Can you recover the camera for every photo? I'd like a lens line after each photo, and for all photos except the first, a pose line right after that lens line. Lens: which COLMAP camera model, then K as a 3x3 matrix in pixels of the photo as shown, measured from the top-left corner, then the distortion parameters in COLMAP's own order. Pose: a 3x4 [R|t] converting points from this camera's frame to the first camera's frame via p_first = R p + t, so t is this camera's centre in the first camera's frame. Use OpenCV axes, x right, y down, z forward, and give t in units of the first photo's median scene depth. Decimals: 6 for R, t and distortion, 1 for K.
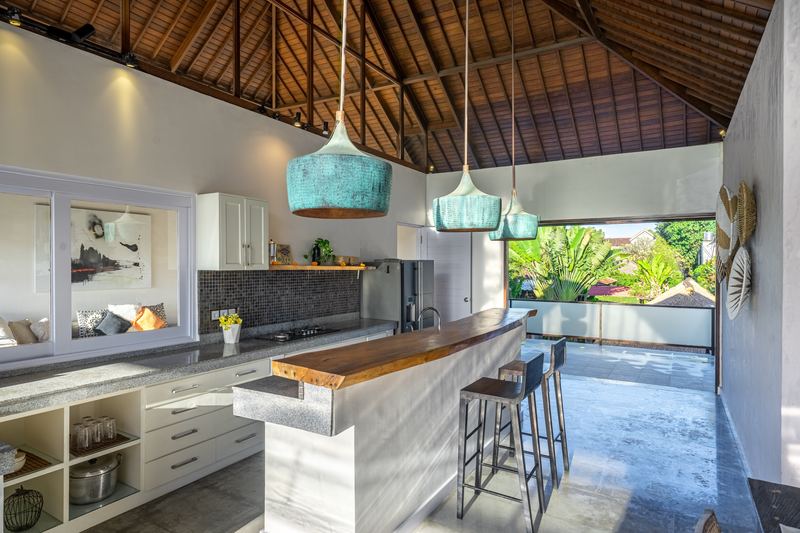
lens RADIAL K [[449.3, 0, 402.6], [0, 449.3, 267.5], [0, 0, 1]] dist [-0.033381, -0.001062]
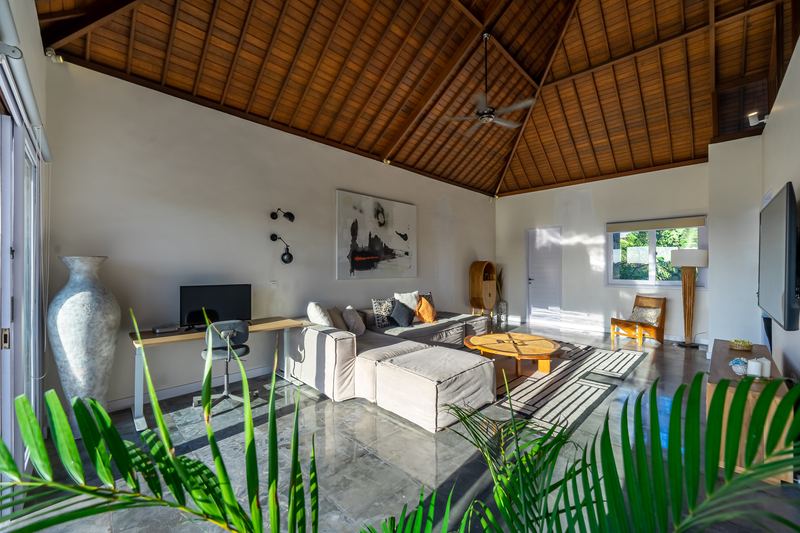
lens RADIAL K [[325.2, 0, 397.1], [0, 325.2, 268.5], [0, 0, 1]] dist [-0.001602, -0.000732]
pose [[0.969436, 0.012701, -0.245014, -0.481372], [-0.010082, 0.999878, 0.011941, 0.020676], [0.245136, -0.009106, 0.969446, 0.298587]]
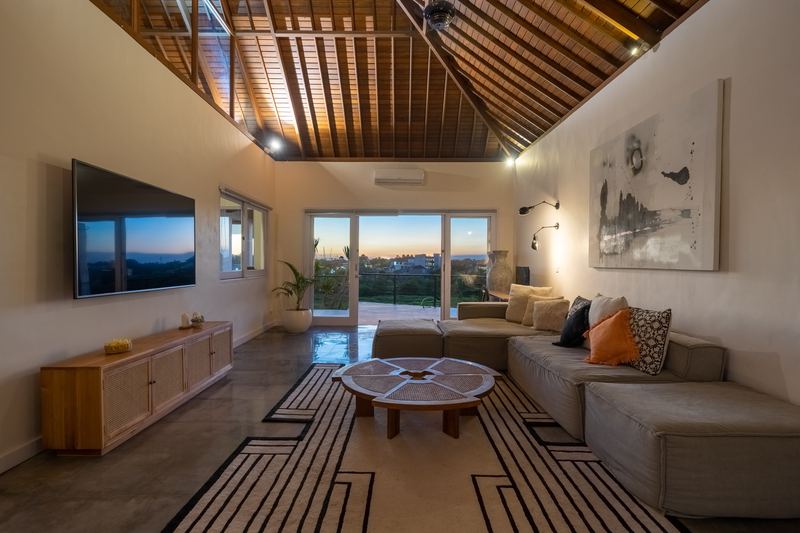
lens RADIAL K [[409.0, 0, 391.8], [0, 409.0, 268.2], [0, 0, 1]] dist [0.006867, 0.000360]
pose [[-0.868021, 0.007196, -0.496476, -0.172223], [0.000321, 0.999903, 0.013931, 0.044108], [0.496528, 0.011932, -0.867939, 1.322989]]
